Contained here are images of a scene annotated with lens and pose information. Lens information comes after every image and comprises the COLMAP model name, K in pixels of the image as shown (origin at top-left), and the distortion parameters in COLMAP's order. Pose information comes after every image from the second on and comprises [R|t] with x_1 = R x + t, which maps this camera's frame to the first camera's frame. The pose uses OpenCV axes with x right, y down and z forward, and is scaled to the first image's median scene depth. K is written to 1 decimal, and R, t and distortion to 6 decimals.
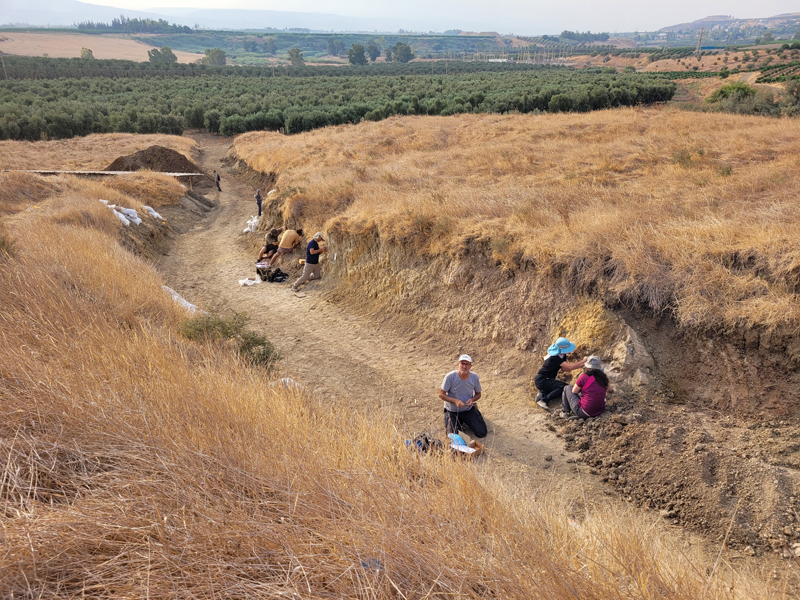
lens RADIAL K [[597.2, 0, 406.9], [0, 597.2, 300.7], [0, 0, 1]] dist [0.060222, -0.050628]
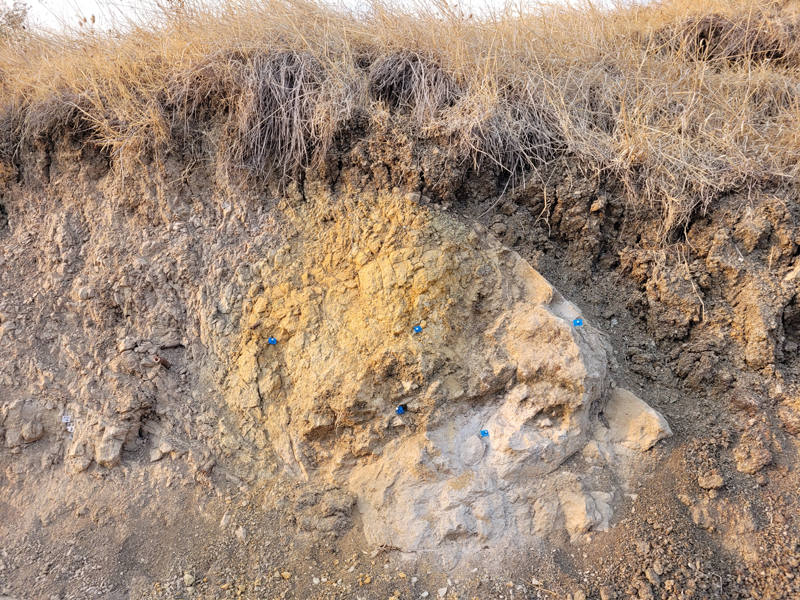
lens RADIAL K [[597.2, 0, 406.9], [0, 597.2, 300.7], [0, 0, 1]] dist [0.060222, -0.050628]
pose [[0.713031, -0.131637, 0.688665, 0.125602], [0.231019, 0.971477, -0.053497, 0.060660], [-0.661980, 0.197240, 0.723104, 0.756091]]
